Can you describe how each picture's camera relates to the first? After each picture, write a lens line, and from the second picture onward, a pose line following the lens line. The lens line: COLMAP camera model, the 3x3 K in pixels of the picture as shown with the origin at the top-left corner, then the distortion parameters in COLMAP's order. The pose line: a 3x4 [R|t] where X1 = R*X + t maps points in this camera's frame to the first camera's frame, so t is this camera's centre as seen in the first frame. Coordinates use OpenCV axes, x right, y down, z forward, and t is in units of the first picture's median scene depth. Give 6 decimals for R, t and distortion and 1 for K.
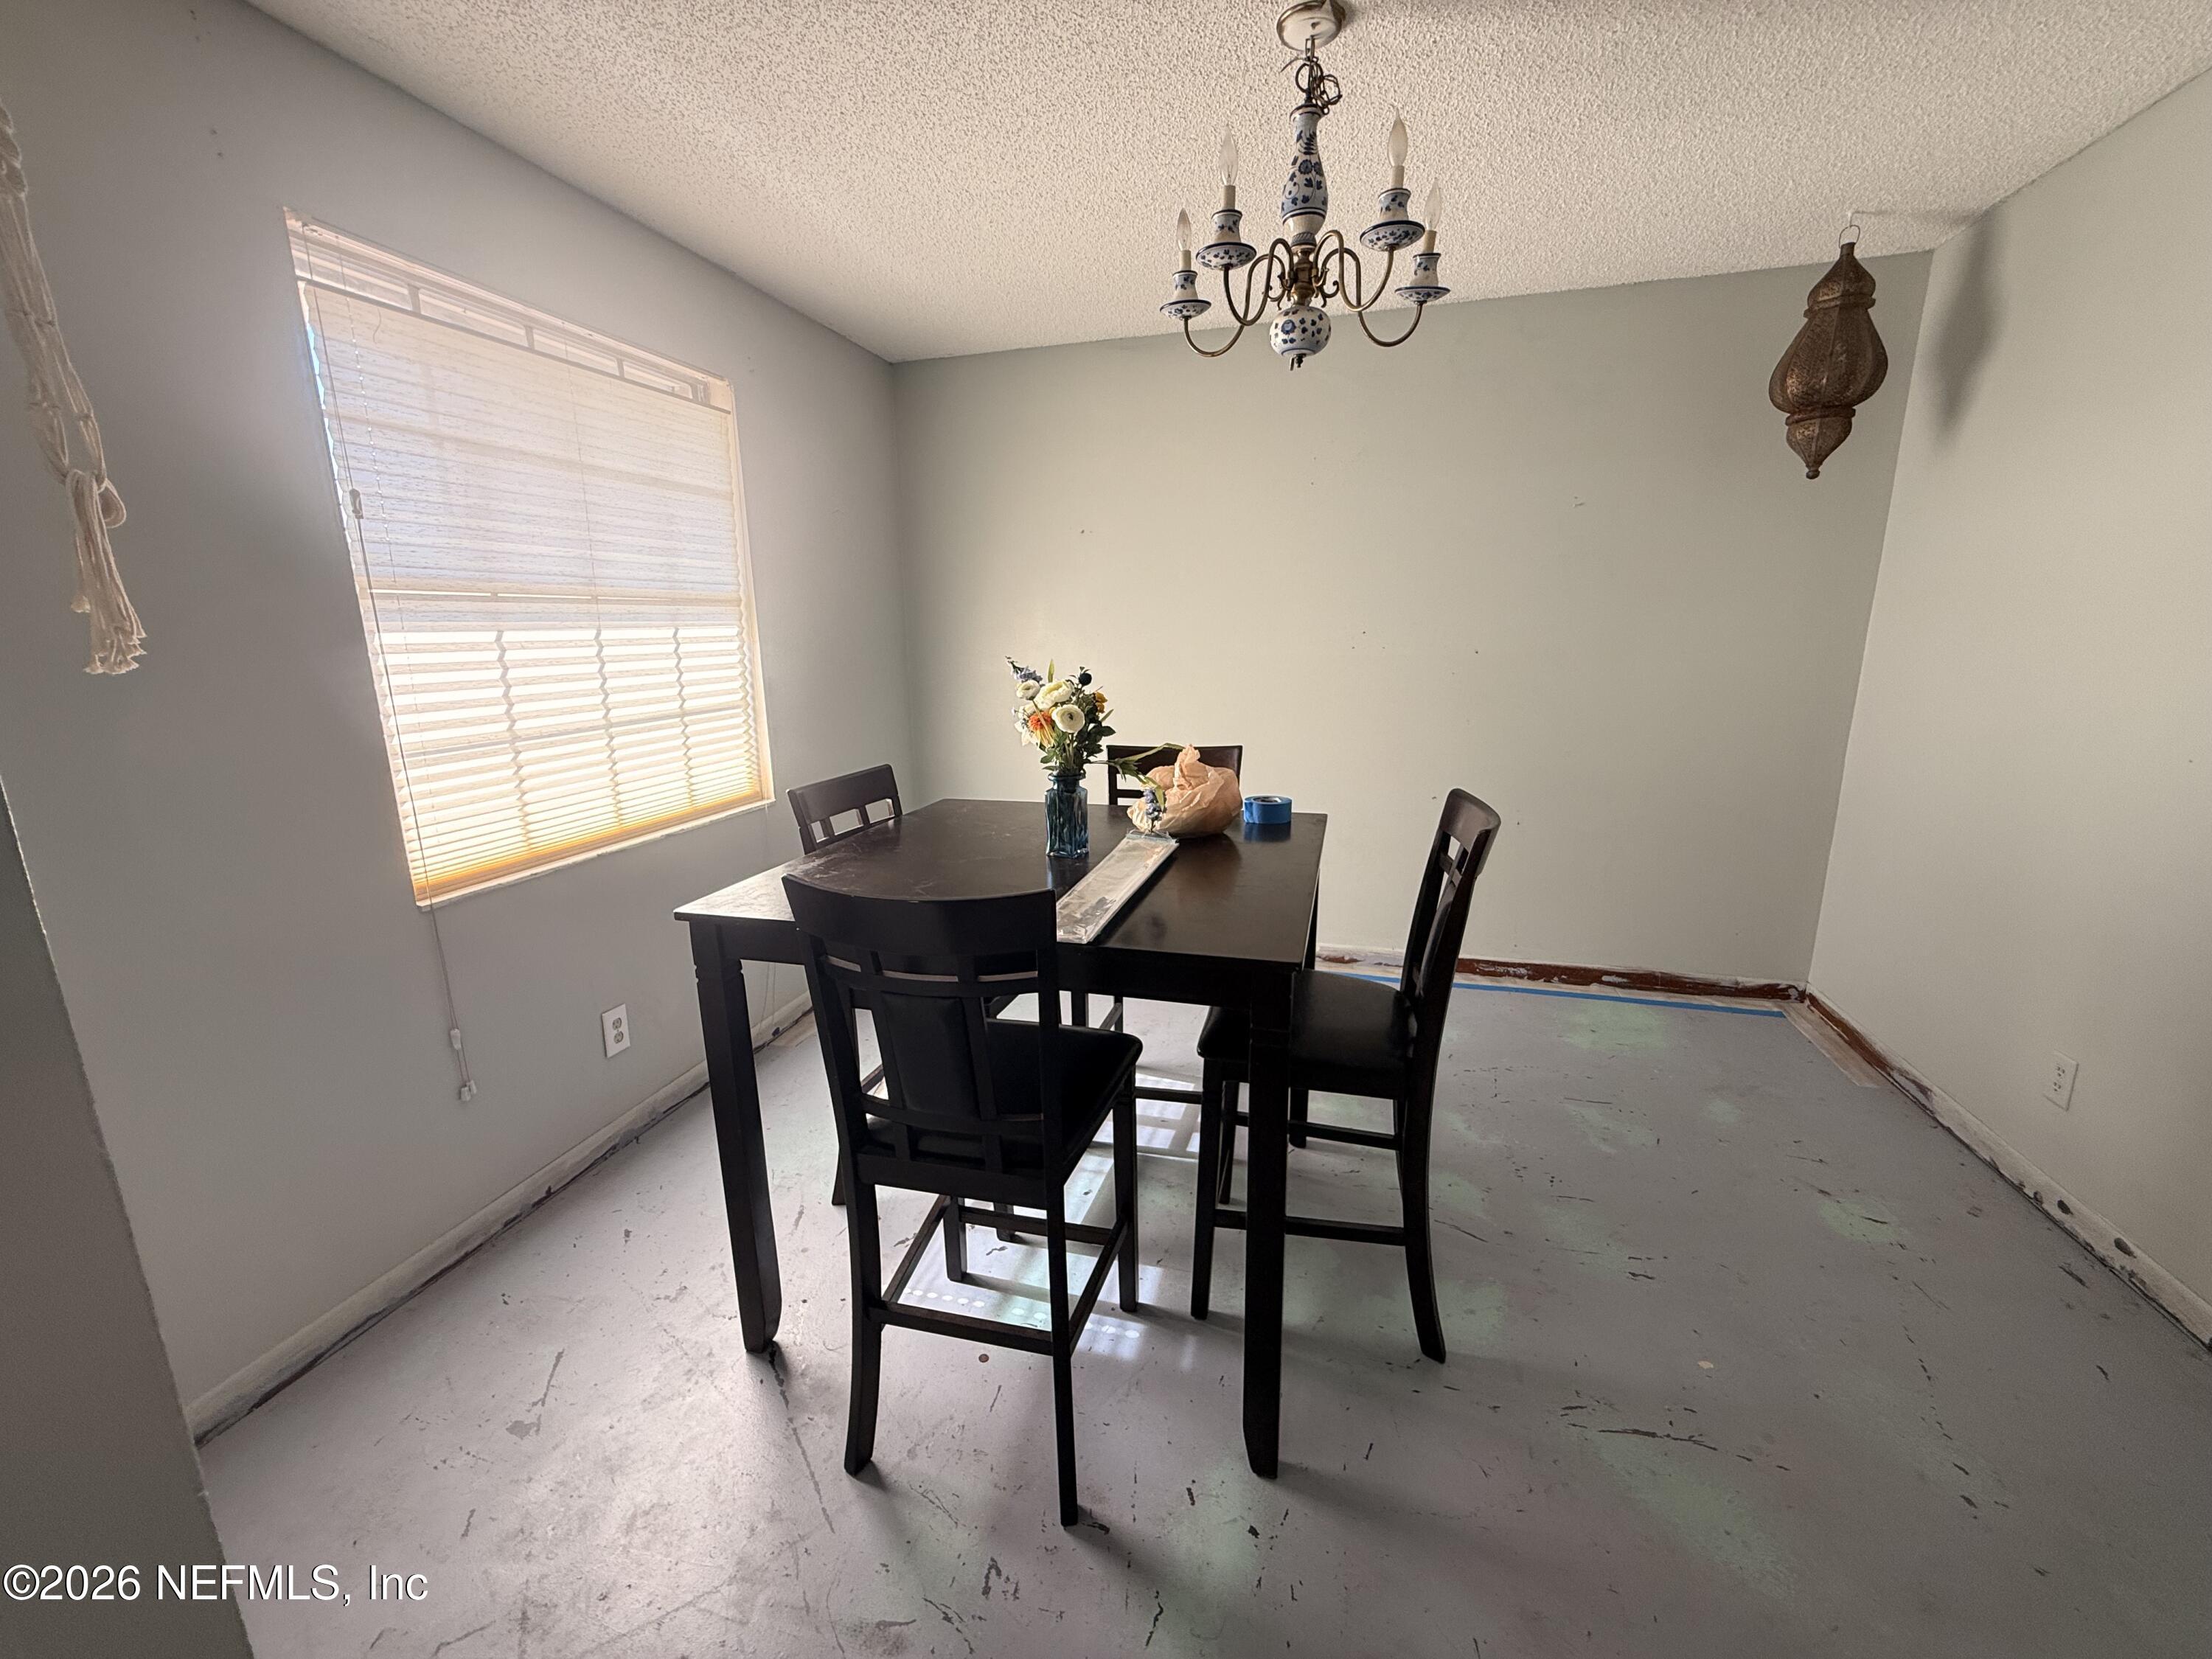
lens RADIAL K [[890.2, 0, 1106.0], [0, 890.2, 829.5], [0, 0, 1]] dist [0.000327, -0.000009]
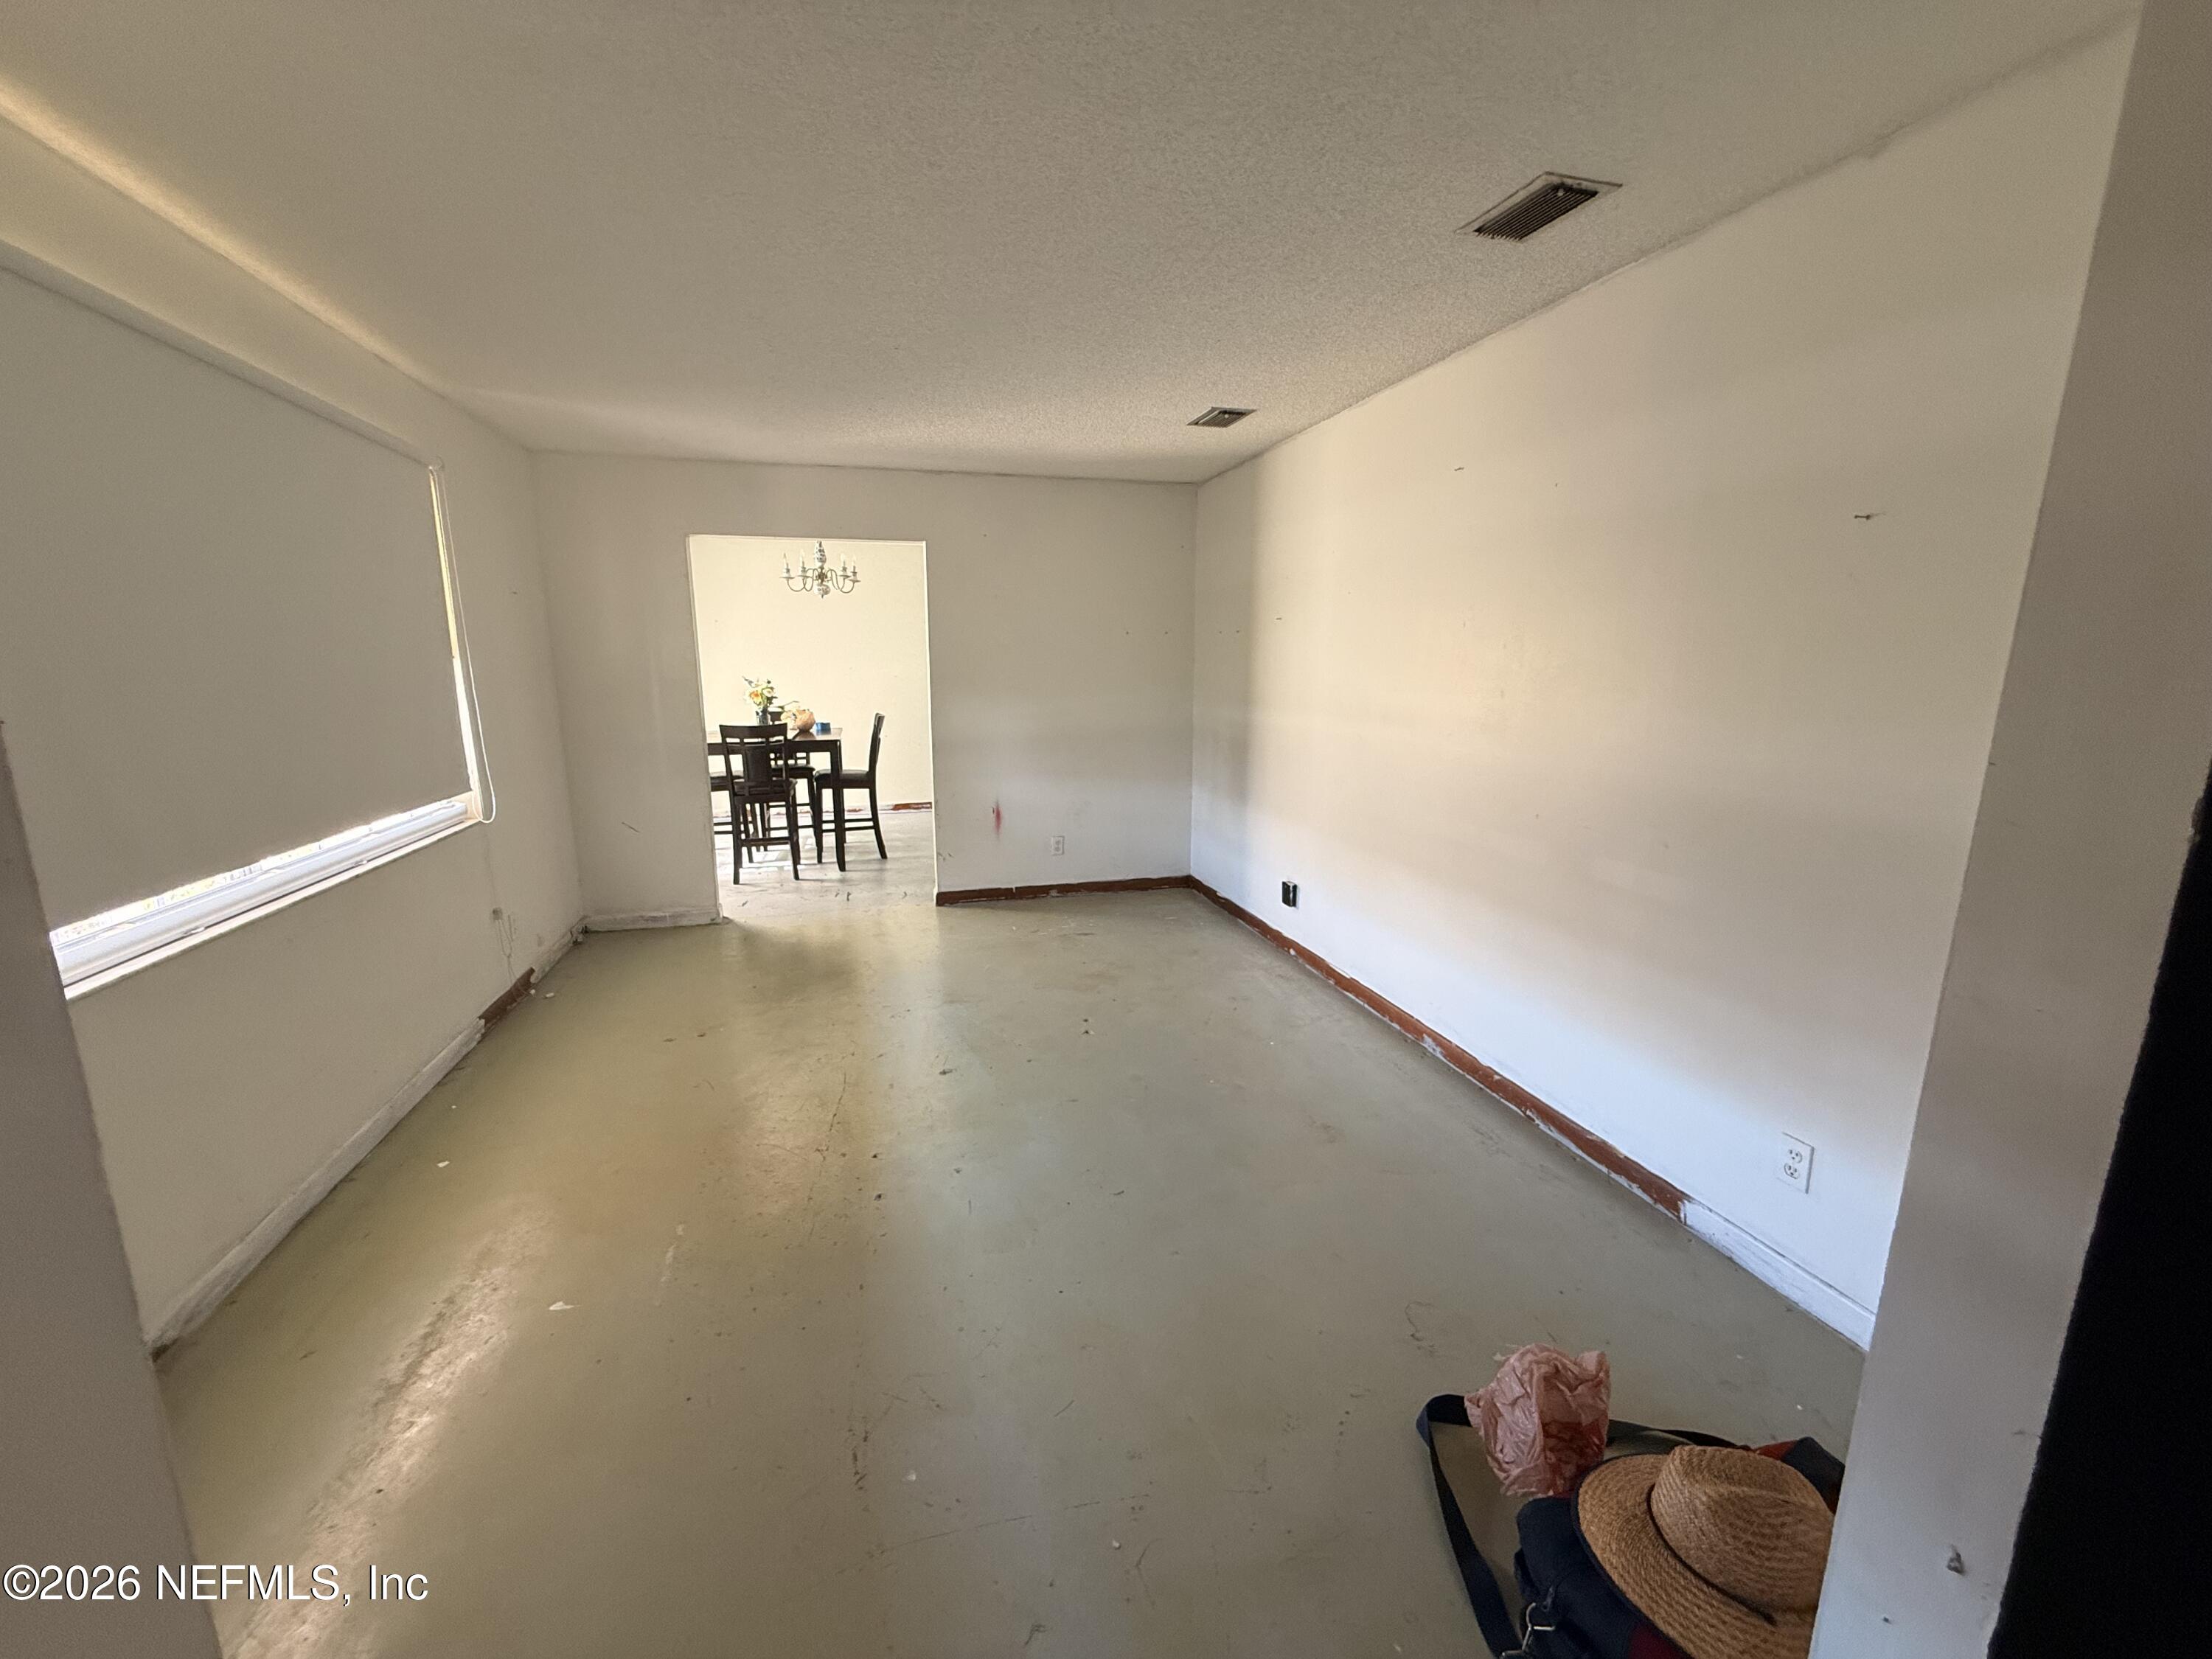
lens RADIAL K [[890.2, 0, 1106.0], [0, 890.2, 829.5], [0, 0, 1]] dist [0.000327, -0.000009]
pose [[0.848141, -0.084463, 0.522993, -0.814131], [0.100102, 0.994976, -0.001649, 0.570095], [-0.520227, 0.053751, 0.852335, -2.766135]]
